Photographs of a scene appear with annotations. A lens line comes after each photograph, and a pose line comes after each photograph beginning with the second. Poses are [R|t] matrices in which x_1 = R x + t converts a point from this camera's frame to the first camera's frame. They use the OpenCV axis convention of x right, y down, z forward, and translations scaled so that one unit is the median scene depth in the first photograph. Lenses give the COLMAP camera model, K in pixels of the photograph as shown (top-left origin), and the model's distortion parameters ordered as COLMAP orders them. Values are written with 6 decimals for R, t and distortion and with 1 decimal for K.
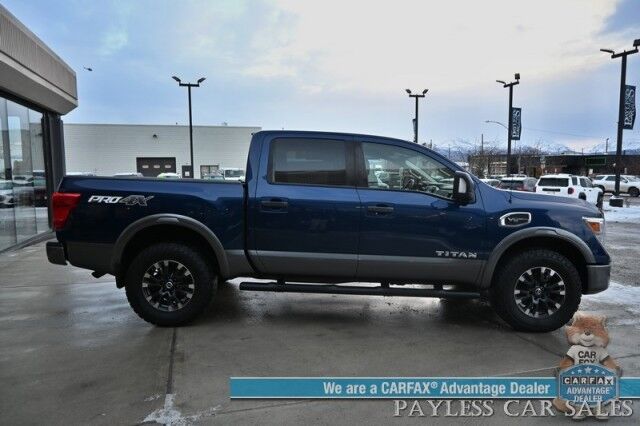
lens RADIAL K [[438.9, 0, 324.9], [0, 438.9, 217.7], [0, 0, 1]] dist [-0.009022, -0.001397]
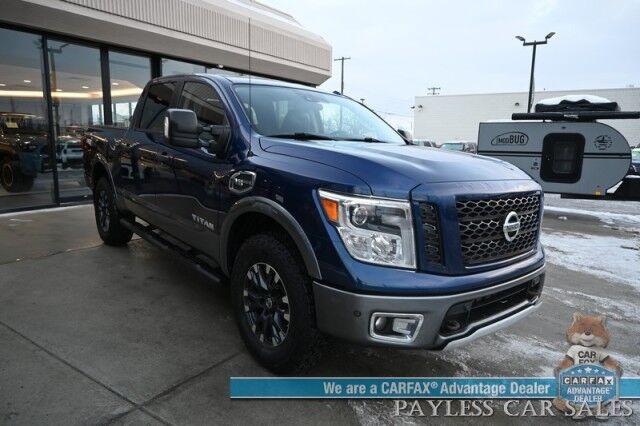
lens RADIAL K [[438.9, 0, 318.1], [0, 438.9, 215.7], [0, 0, 1]] dist [-0.009022, -0.001397]
pose [[0.636608, 0.144134, -0.757599, 0.990153], [-0.099850, 0.989515, 0.104353, -0.024853], [0.764696, 0.009214, 0.644325, 0.657834]]
